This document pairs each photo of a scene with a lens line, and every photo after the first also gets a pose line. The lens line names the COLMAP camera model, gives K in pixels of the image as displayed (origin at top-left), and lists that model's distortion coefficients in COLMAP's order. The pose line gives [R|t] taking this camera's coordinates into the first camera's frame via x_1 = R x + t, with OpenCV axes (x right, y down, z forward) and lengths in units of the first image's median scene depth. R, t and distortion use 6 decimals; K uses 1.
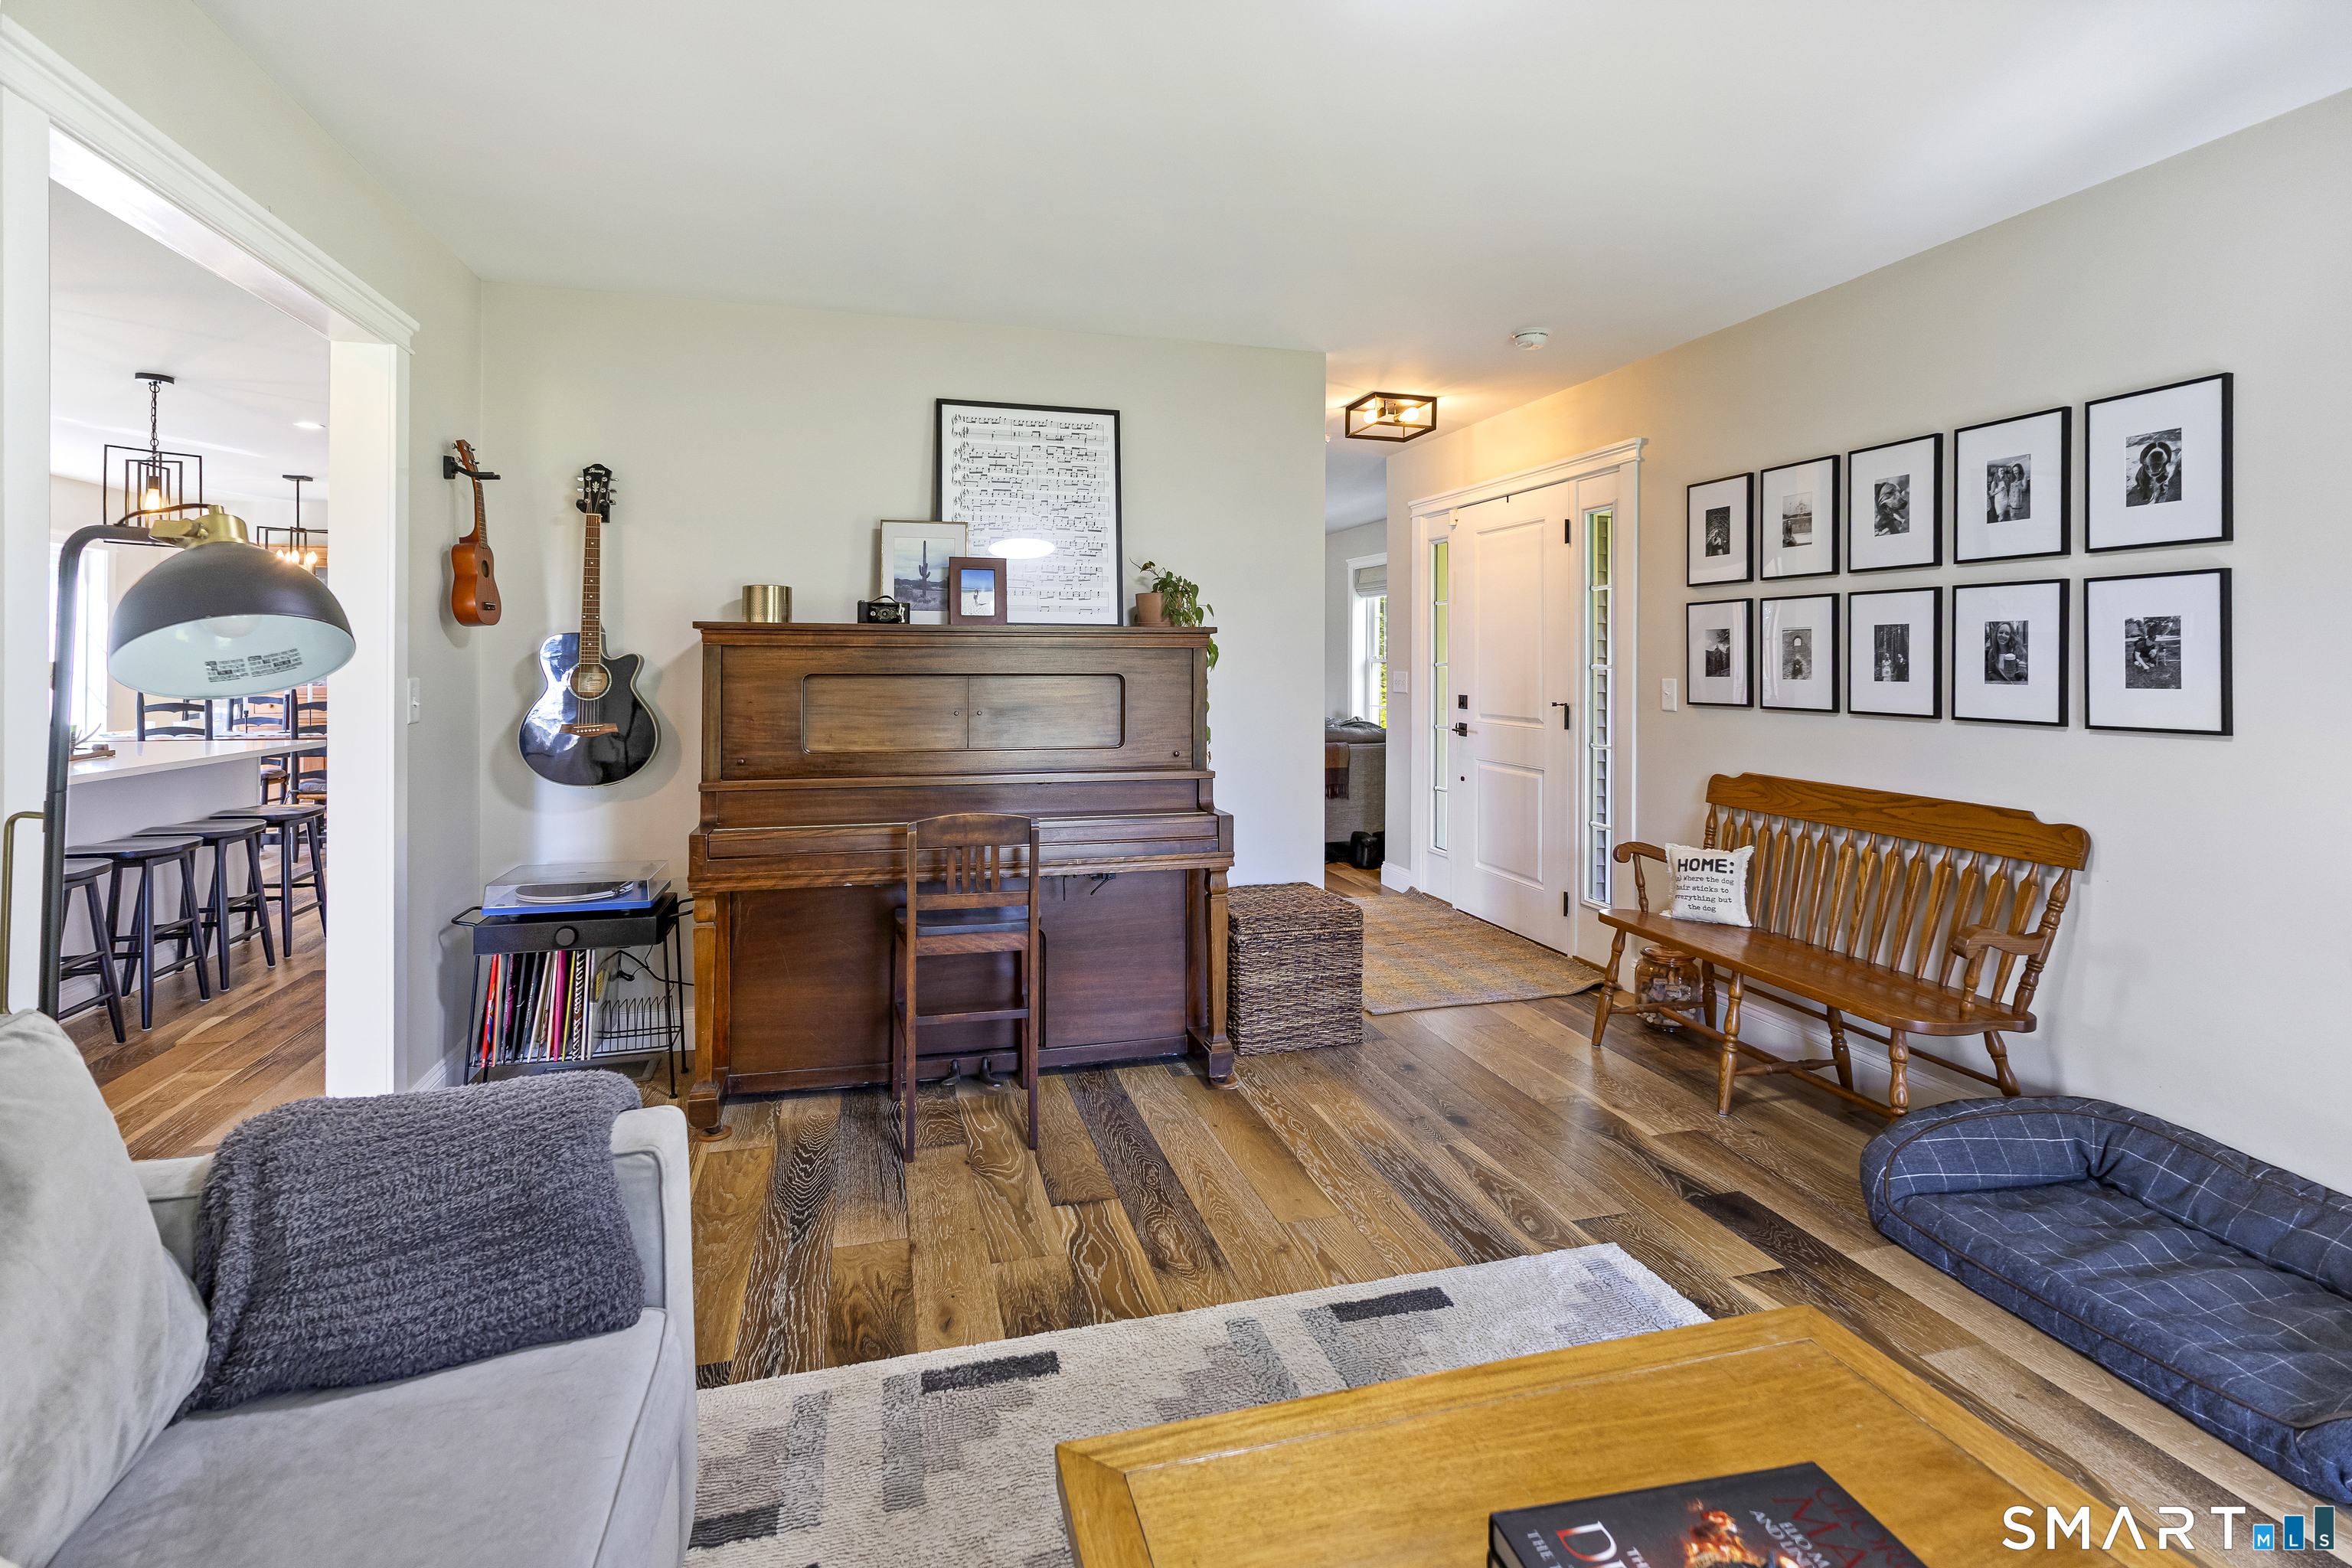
lens RADIAL K [[1100.5, 0, 1176.0], [0, 1100.5, 784.0], [0, 0, 1]] dist [-0.000168, -0.000020]
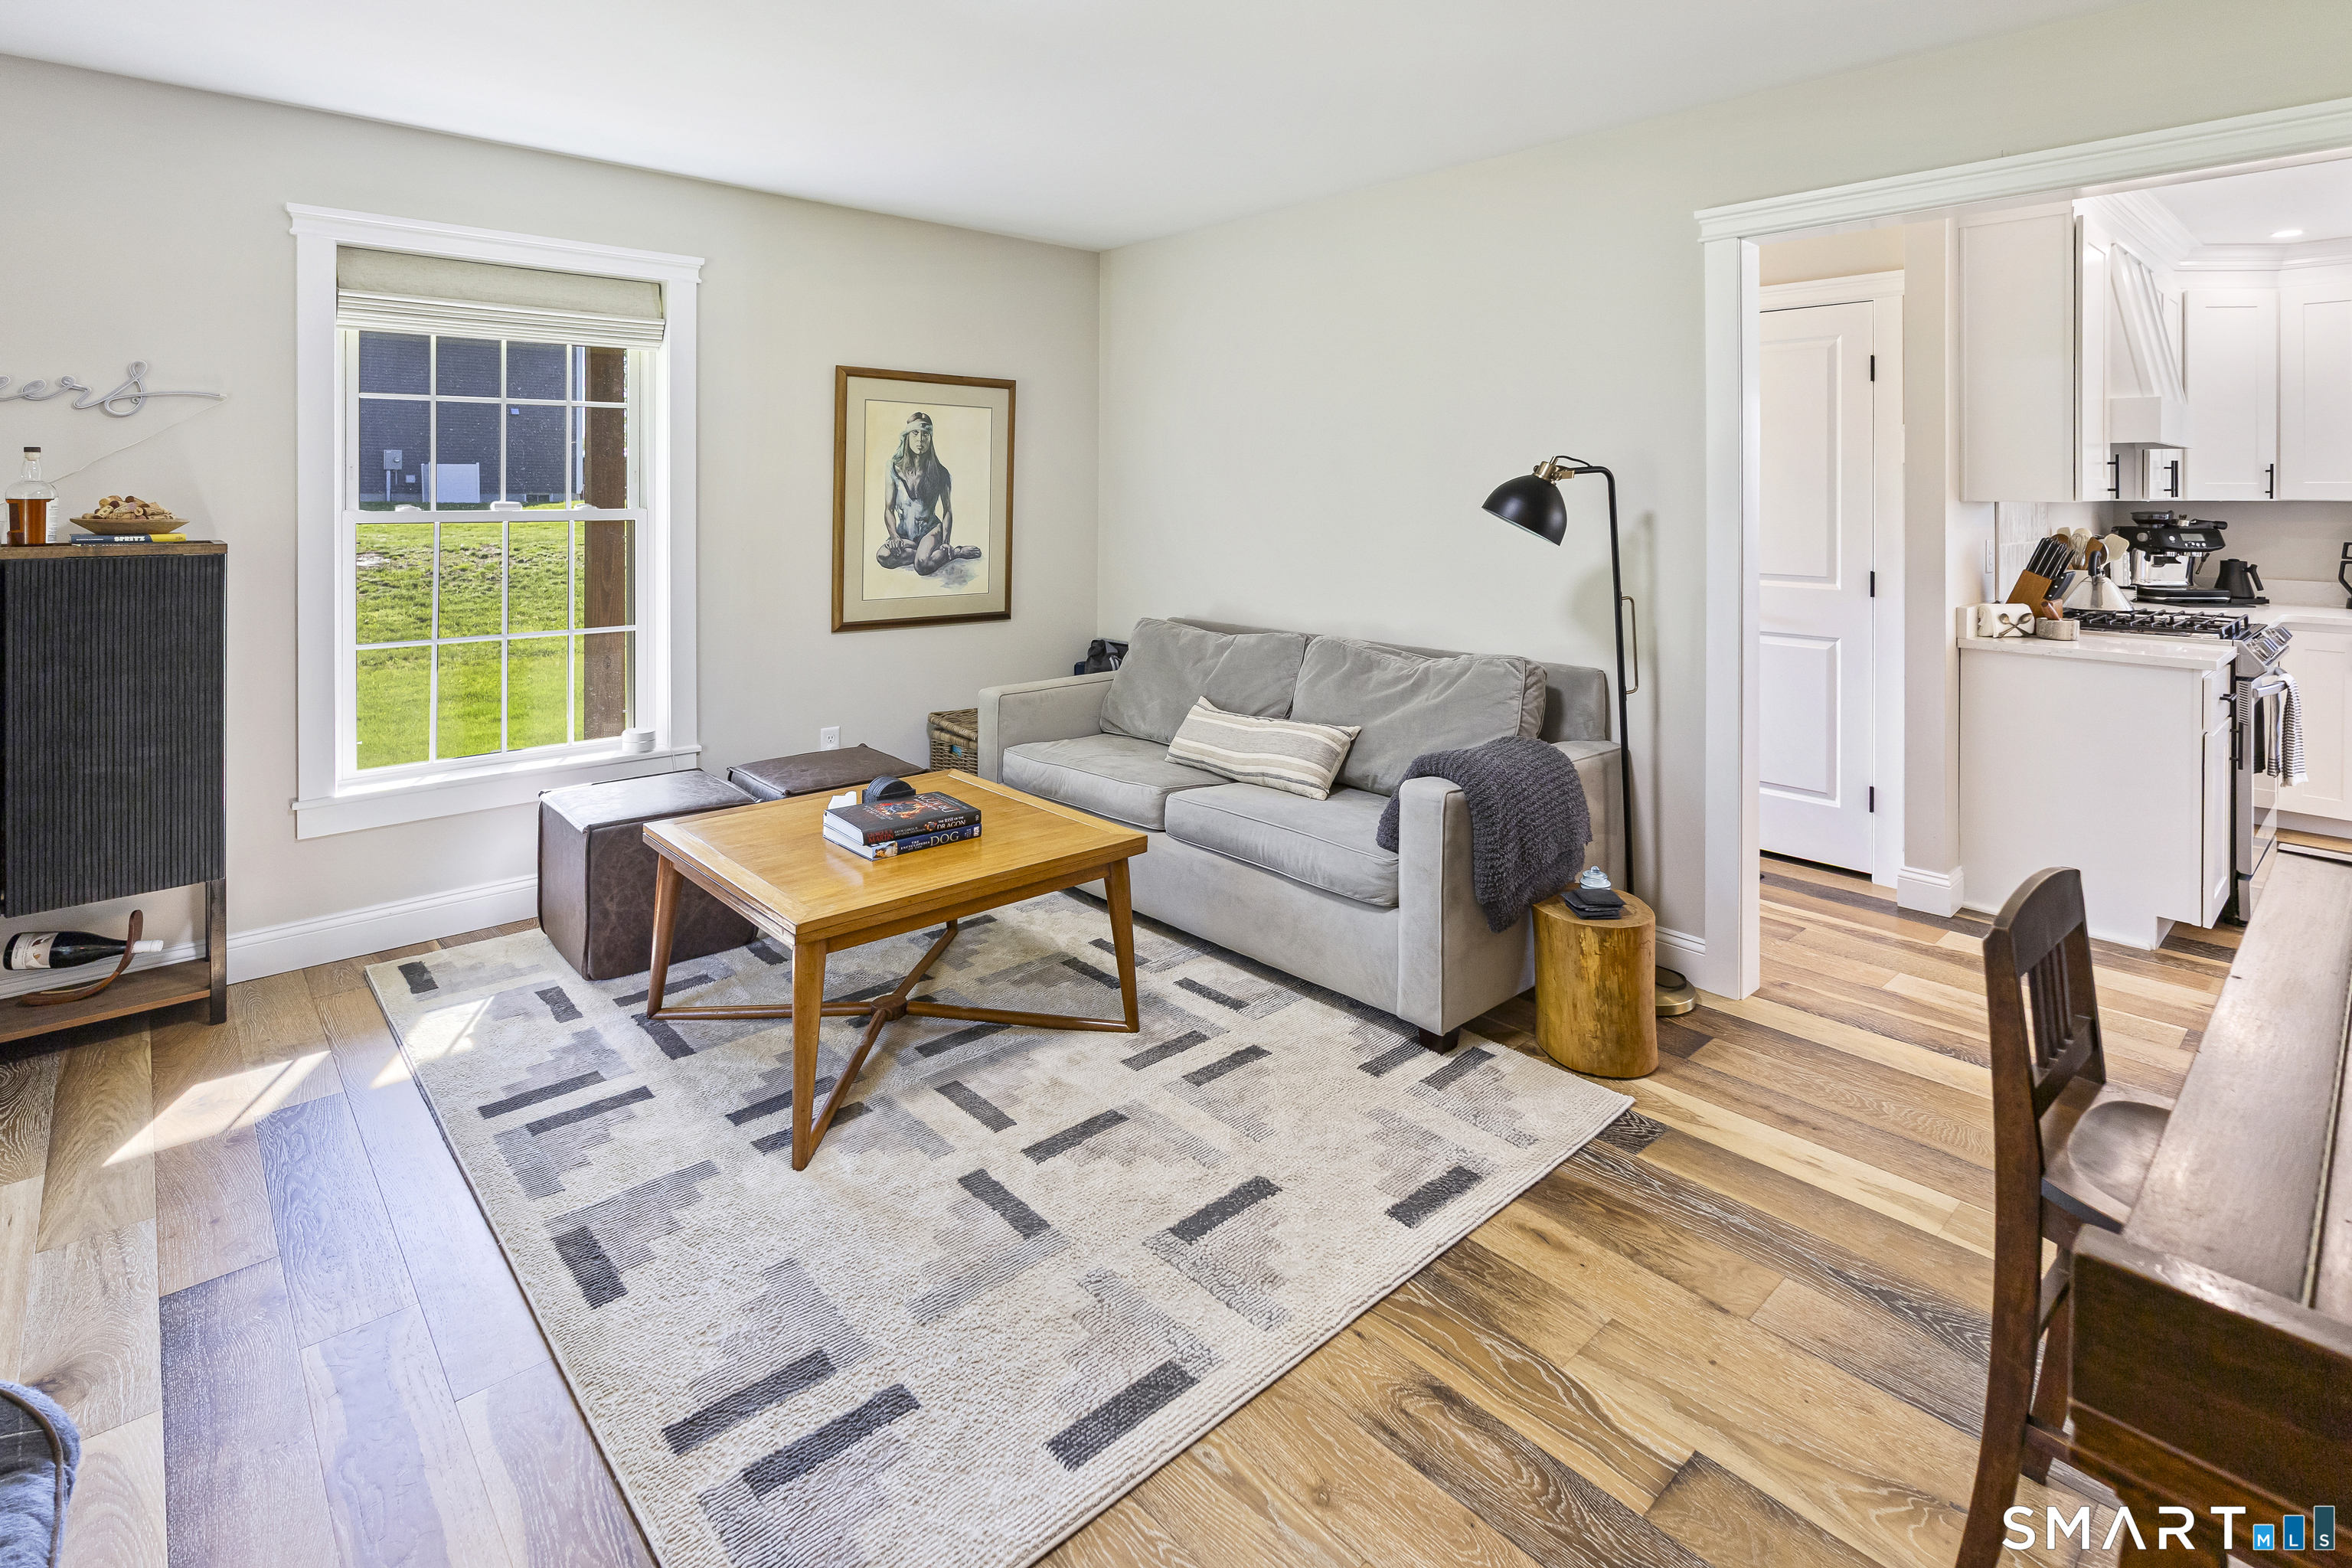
lens RADIAL K [[1100.5, 0, 1176.0], [0, 1100.5, 784.0], [0, 0, 1]] dist [-0.000168, -0.000020]
pose [[-0.892105, 0.108358, -0.438643, 0.414704], [-0.059306, 0.934336, 0.351425, -0.180059], [0.447920, 0.339522, -0.827099, 1.381695]]
